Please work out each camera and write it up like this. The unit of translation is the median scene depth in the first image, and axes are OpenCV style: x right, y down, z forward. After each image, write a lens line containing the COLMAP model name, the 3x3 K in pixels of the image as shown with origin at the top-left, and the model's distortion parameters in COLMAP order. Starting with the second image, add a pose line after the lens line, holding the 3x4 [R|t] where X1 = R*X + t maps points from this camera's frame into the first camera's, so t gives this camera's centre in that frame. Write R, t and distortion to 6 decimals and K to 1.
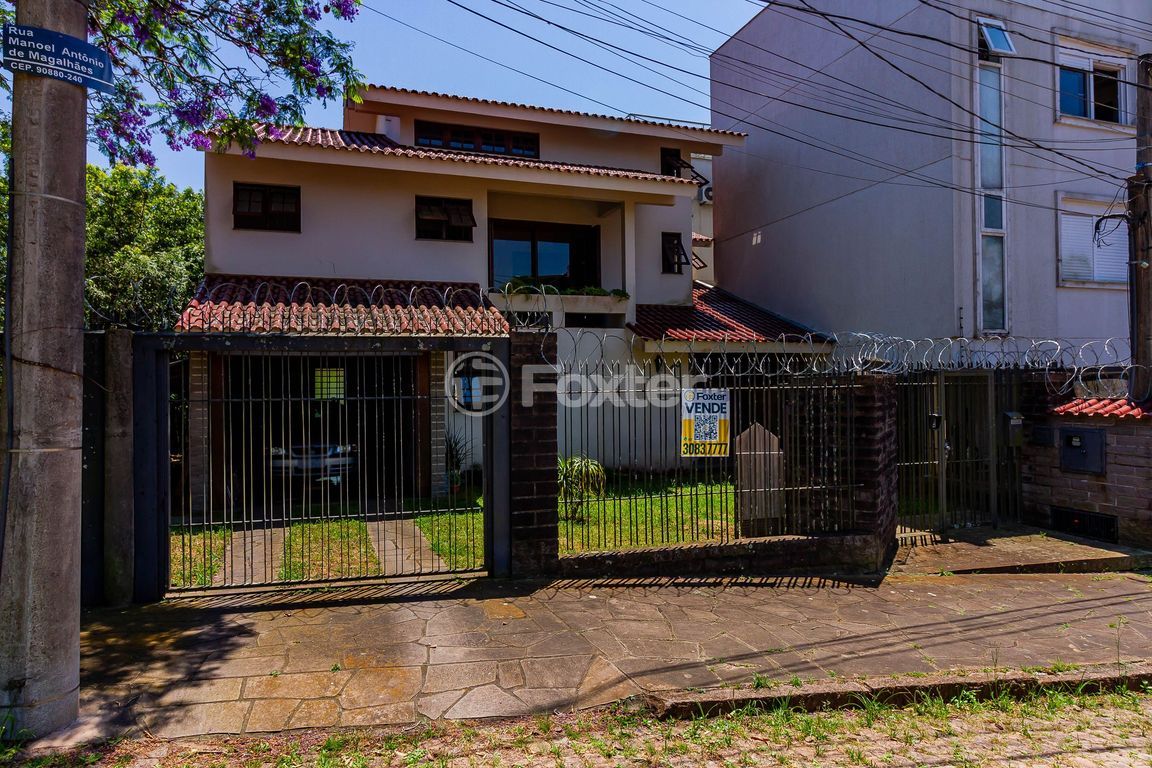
lens RADIAL K [[465.5, 0, 508.9], [0, 465.5, 346.4], [0, 0, 1]] dist [0.002923, -0.000118]
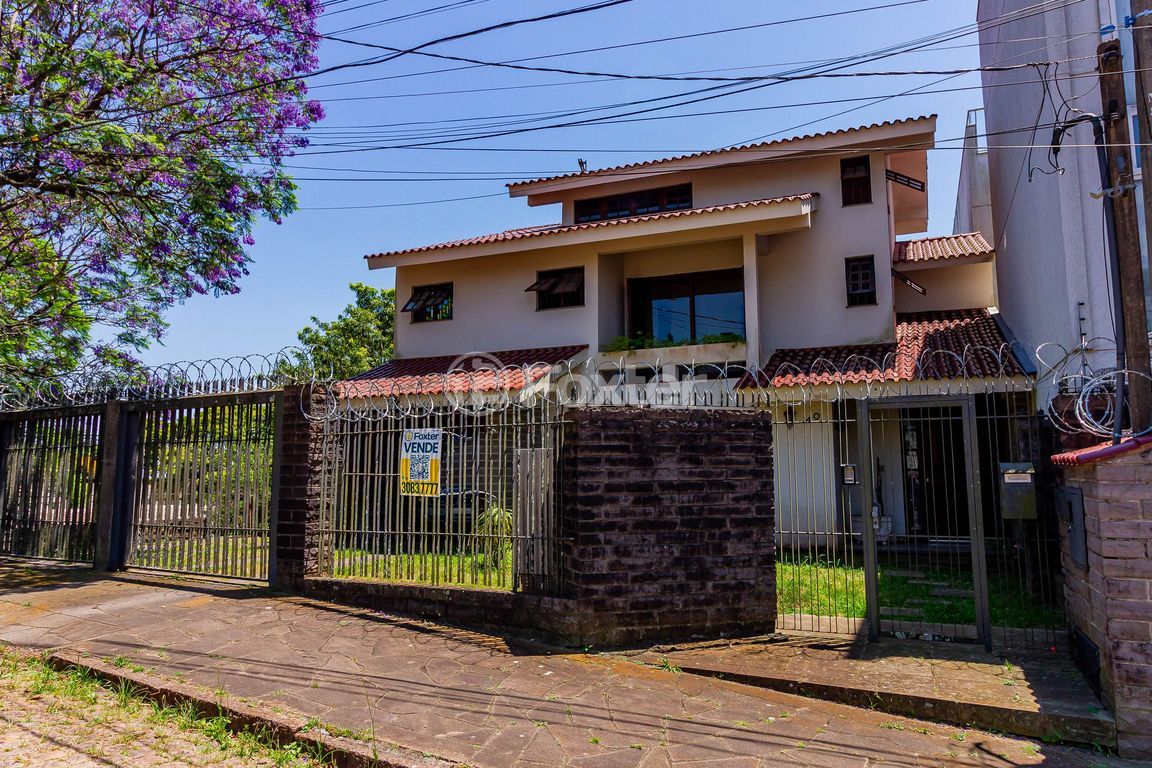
lens RADIAL K [[499.4, 0, 688.6], [0, 499.4, 389.7], [0, 0, 1]] dist [0.002223, -0.000254]
pose [[0.884585, -0.066054, -0.461679, 1.435229], [0.039818, 0.997001, -0.066353, 0.101158], [0.464677, 0.040311, 0.884562, 0.303492]]
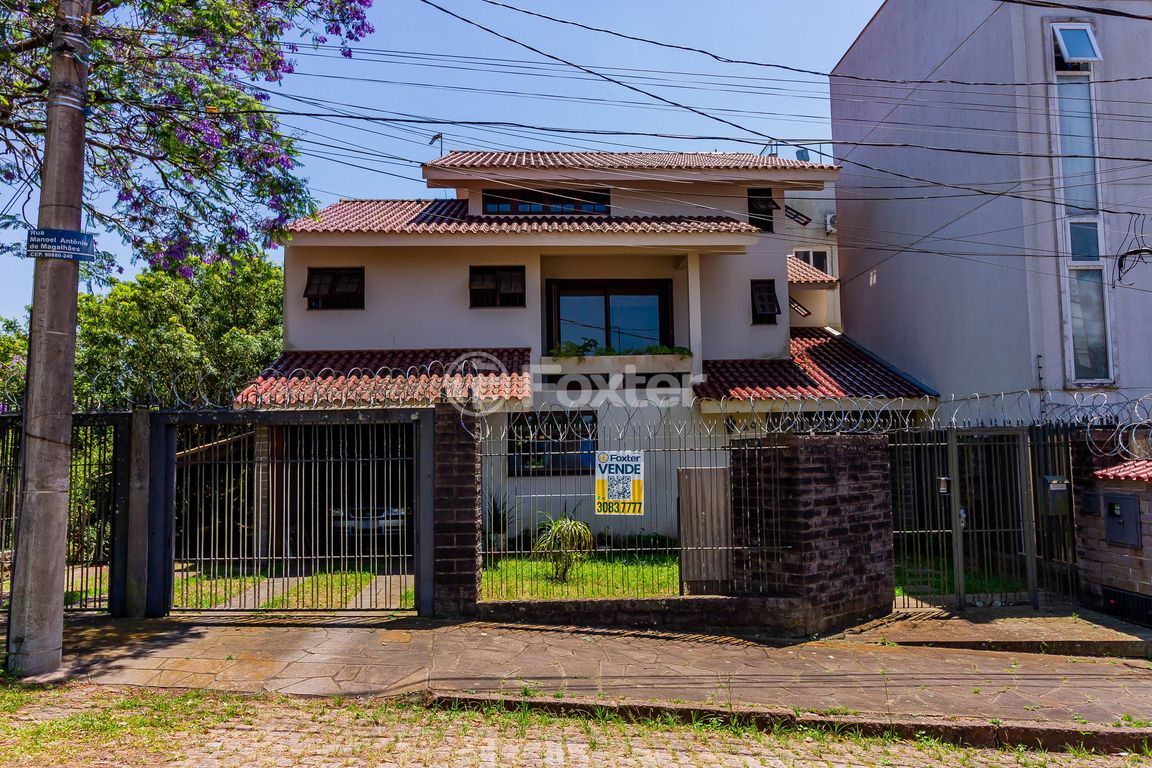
lens RADIAL K [[527.6, 0, 581.1], [0, 527.6, 382.1], [0, 0, 1]] dist [0.003875, -0.000300]
pose [[0.981861, -0.031554, -0.186957, 0.565860], [0.022831, 0.998556, -0.048626, -0.010305], [0.188222, 0.043476, 0.981164, -0.213522]]
